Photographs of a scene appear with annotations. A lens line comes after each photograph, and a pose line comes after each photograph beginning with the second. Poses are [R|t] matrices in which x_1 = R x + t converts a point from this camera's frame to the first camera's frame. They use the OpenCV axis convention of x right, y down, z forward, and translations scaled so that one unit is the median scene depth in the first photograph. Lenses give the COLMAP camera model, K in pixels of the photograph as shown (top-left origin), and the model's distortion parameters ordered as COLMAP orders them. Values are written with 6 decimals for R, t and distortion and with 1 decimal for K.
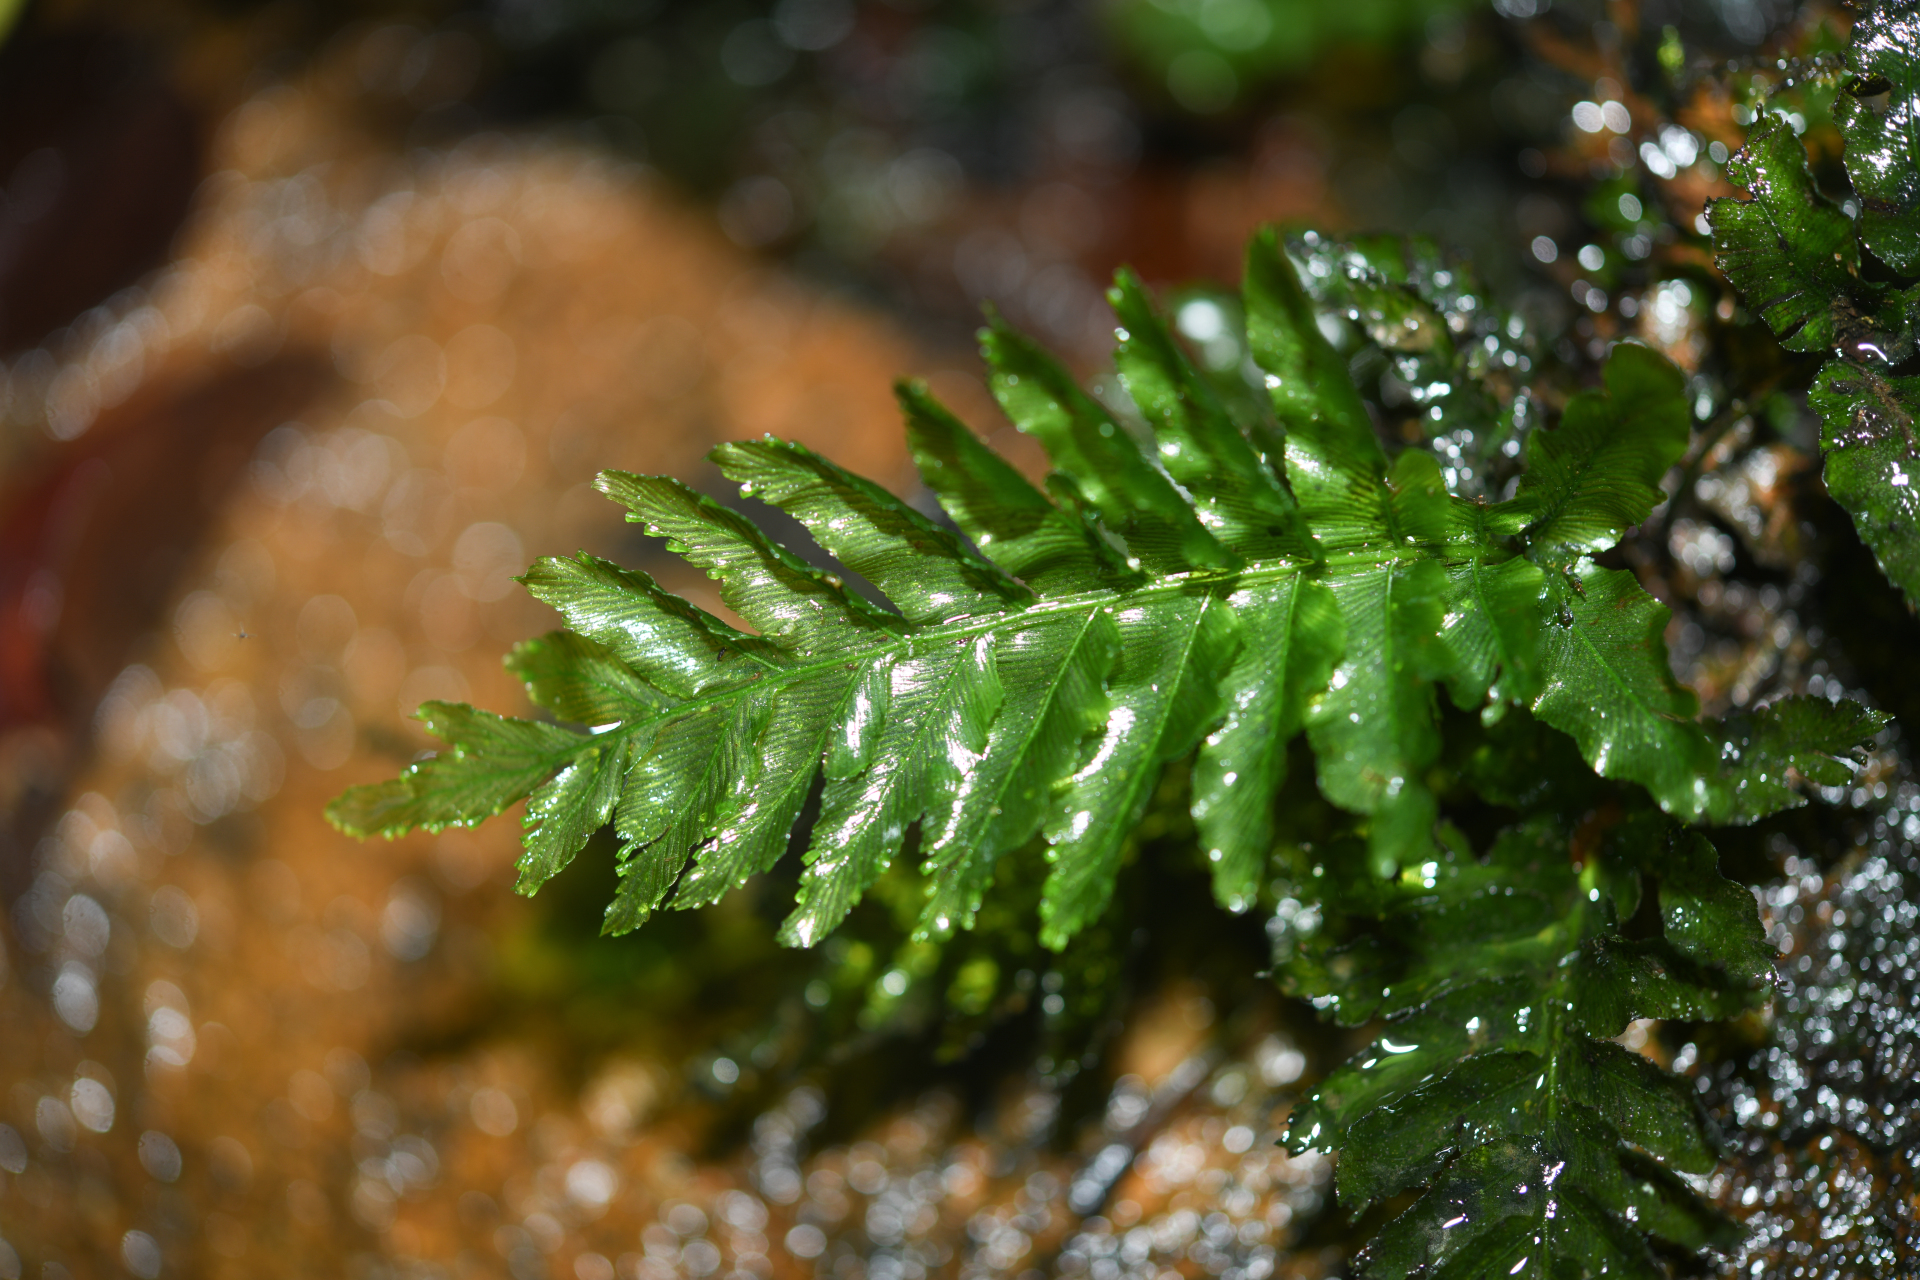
lens RADIAL K [[3494.8, 0, 960.0], [0, 3494.8, 640.0], [0, 0, 1]] dist [-0.051734, 0.033980]
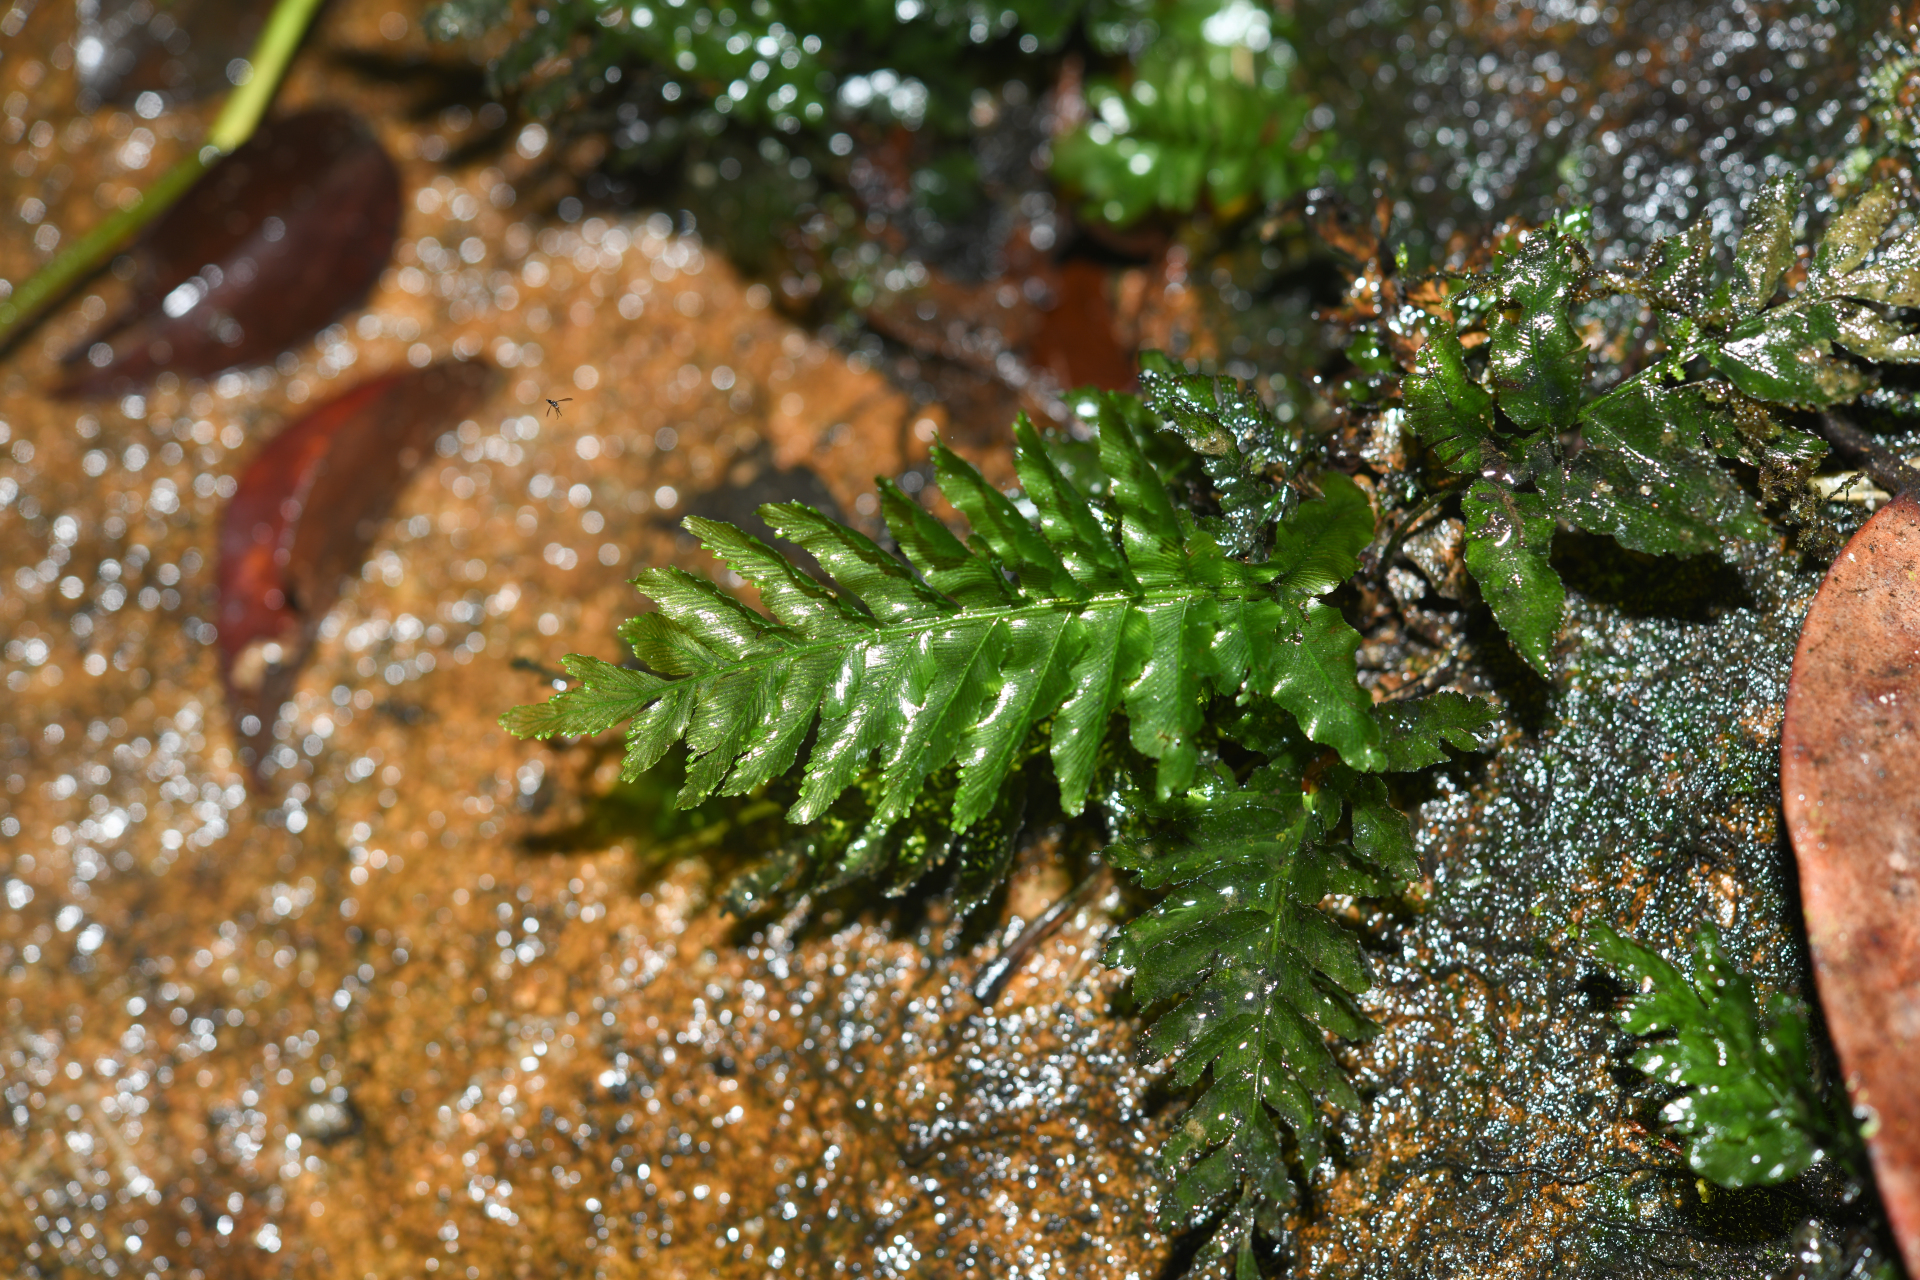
lens RADIAL K [[3516.8, 0, 960.0], [0, 3516.8, 640.0], [0, 0, 1]] dist [0.032775, -0.018487]
pose [[0.998909, 0.045982, -0.008149, 0.035323], [-0.045395, 0.997073, 0.061520, -0.095578], [0.010954, -0.061083, 0.998073, -0.580316]]
